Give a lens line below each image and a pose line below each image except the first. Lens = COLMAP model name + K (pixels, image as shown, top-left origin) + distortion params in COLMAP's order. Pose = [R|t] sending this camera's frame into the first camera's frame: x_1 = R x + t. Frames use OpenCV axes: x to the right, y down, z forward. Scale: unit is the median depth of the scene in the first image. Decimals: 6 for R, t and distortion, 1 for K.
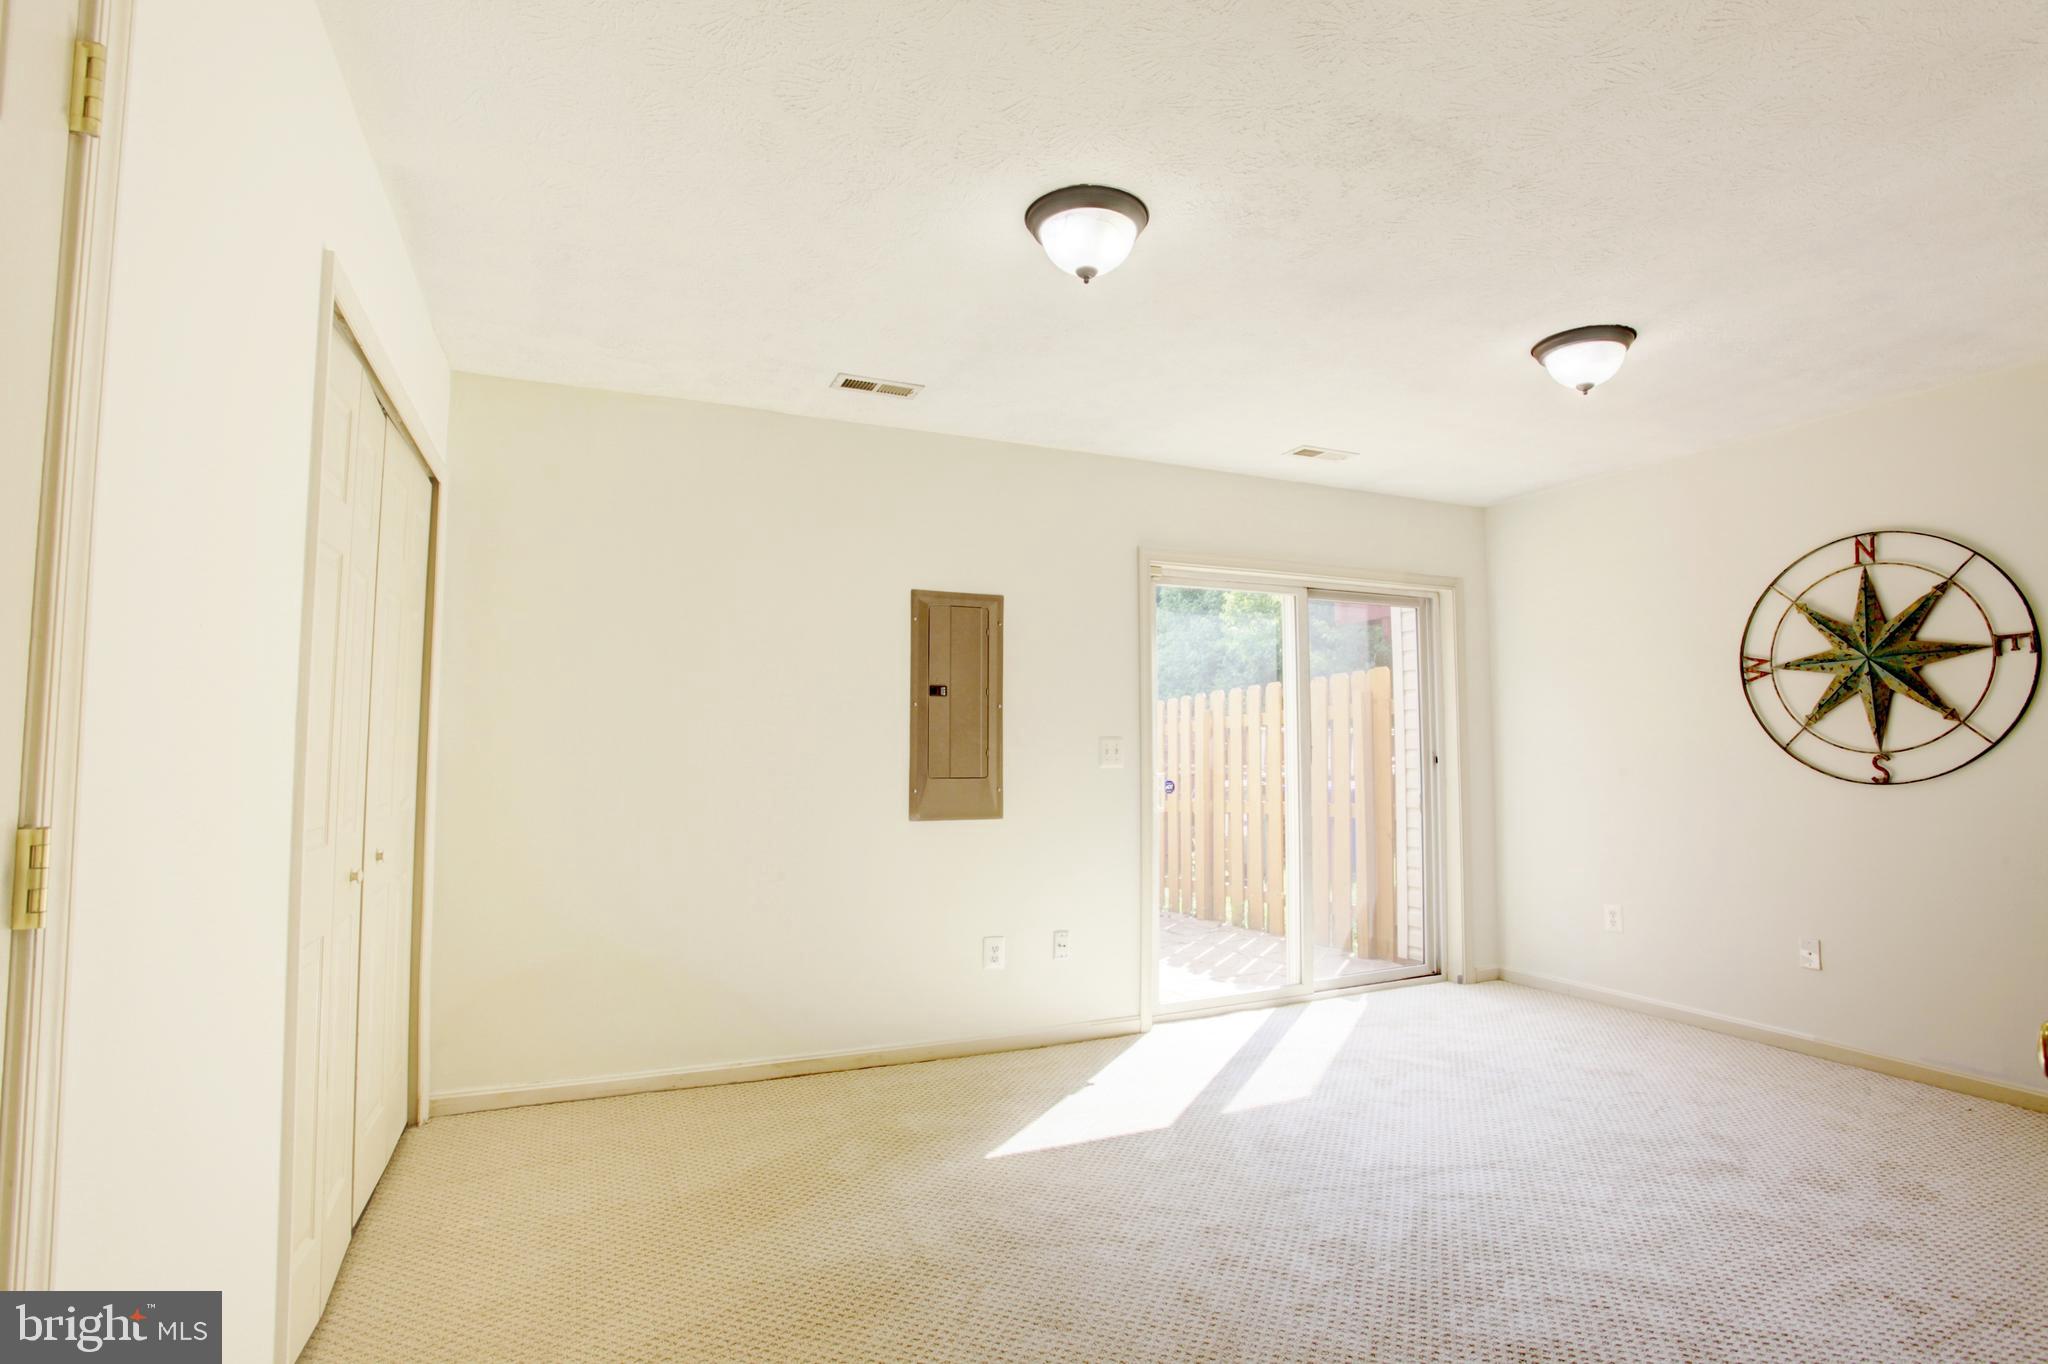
lens RADIAL K [[999.0, 0, 1024.0], [0, 999.0, 682.0], [0, 0, 1]] dist [-0.075549, 0.035719]
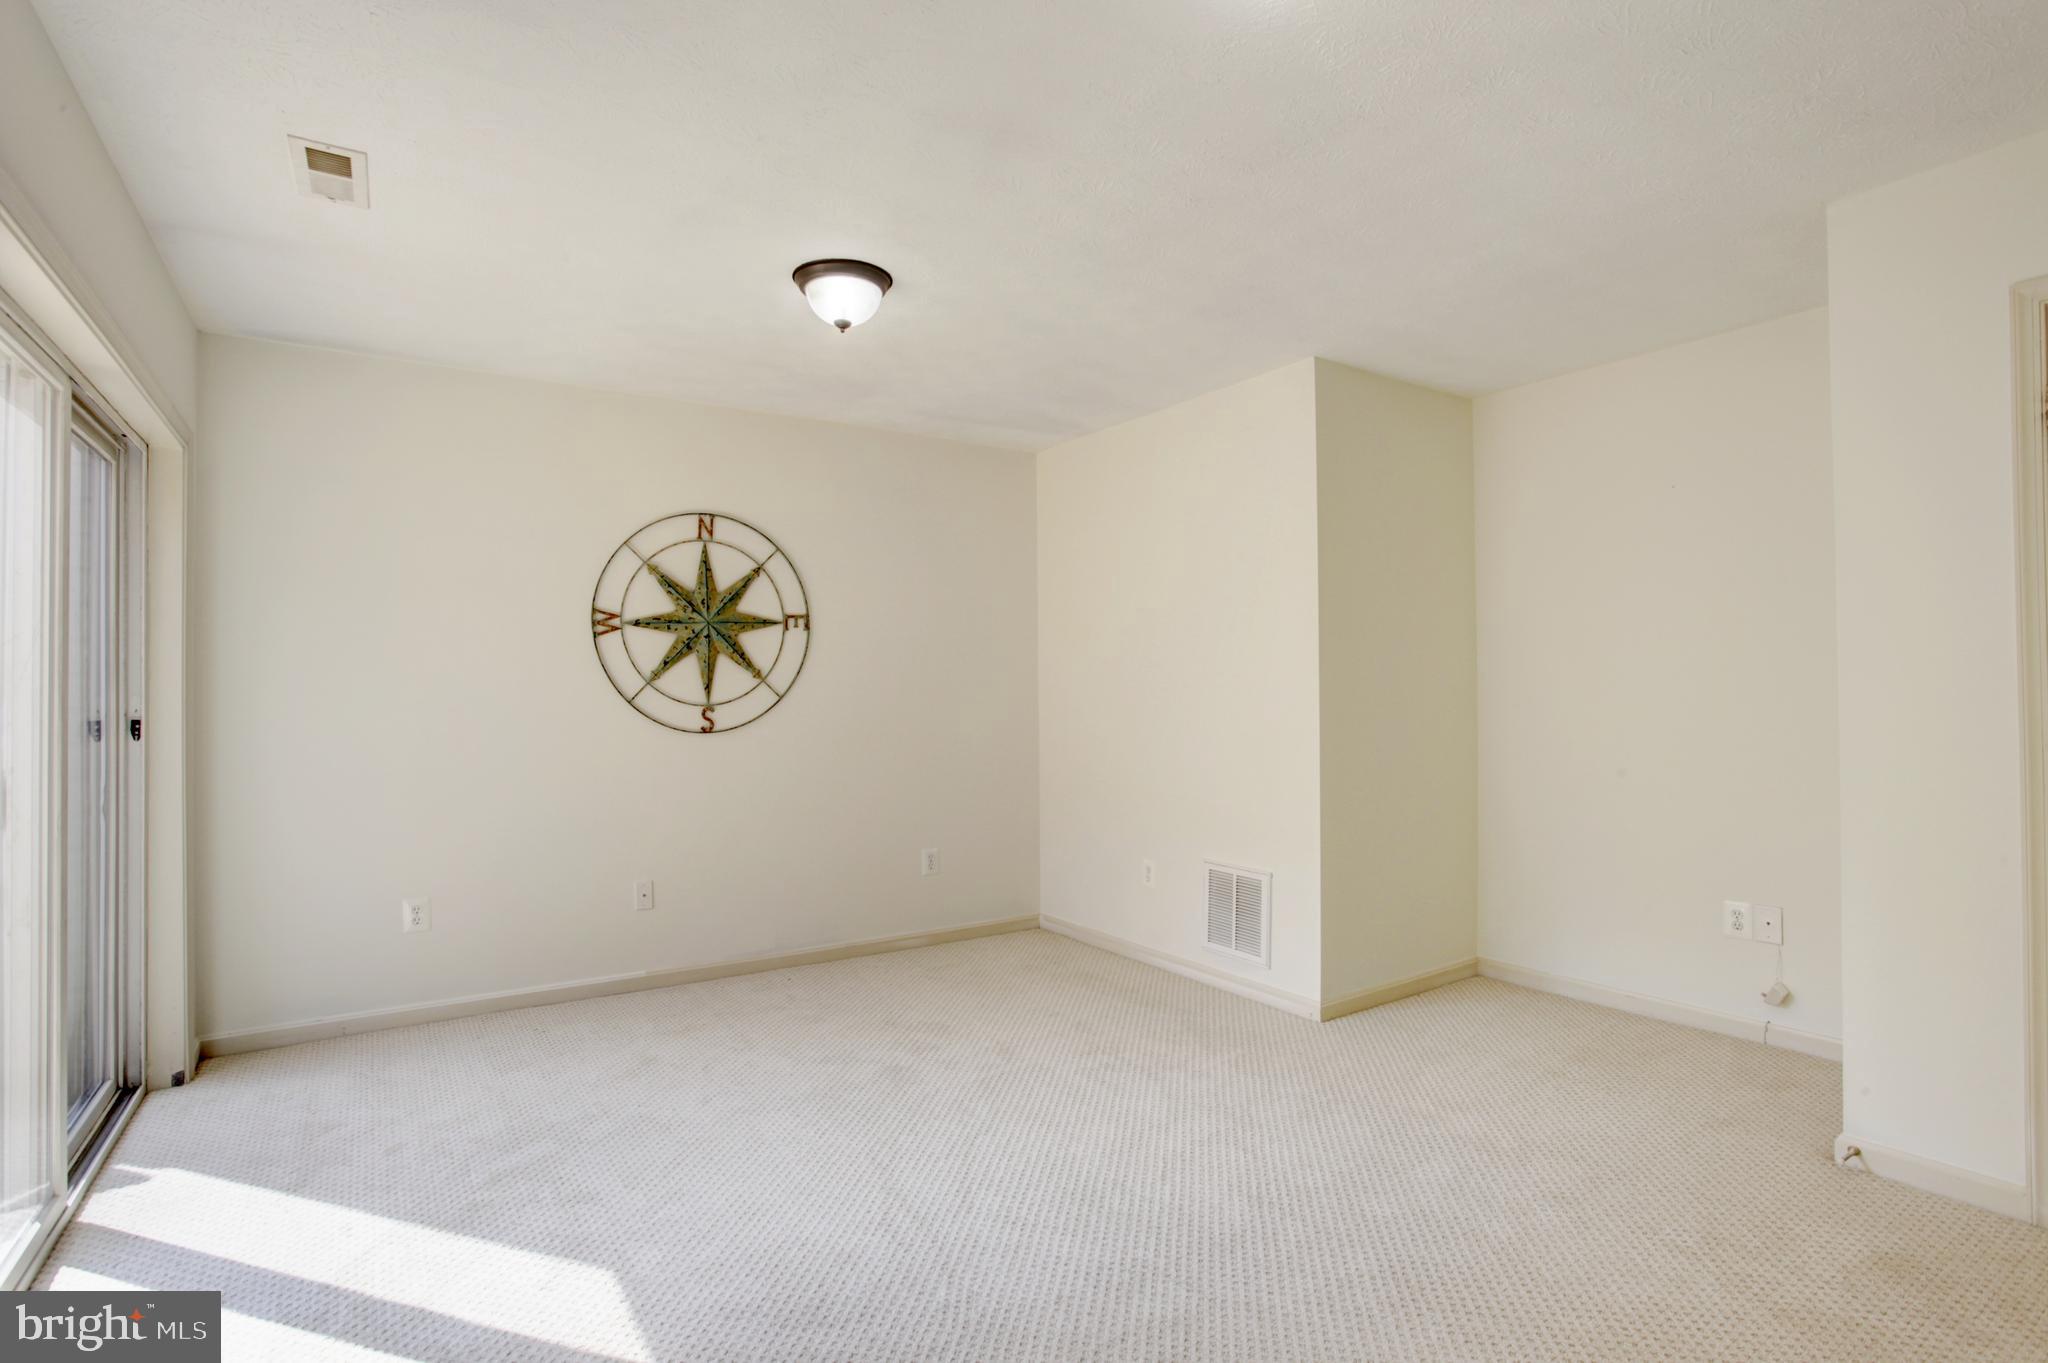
lens RADIAL K [[999.0, 0, 1024.0], [0, 999.0, 681.5], [0, 0, 1]] dist [-0.075549, 0.035719]
pose [[-0.174061, 0.011363, 0.984669, -0.344134], [-0.057604, 0.998104, -0.021701, 0.048073], [-0.983048, -0.060499, -0.173077, 0.821859]]
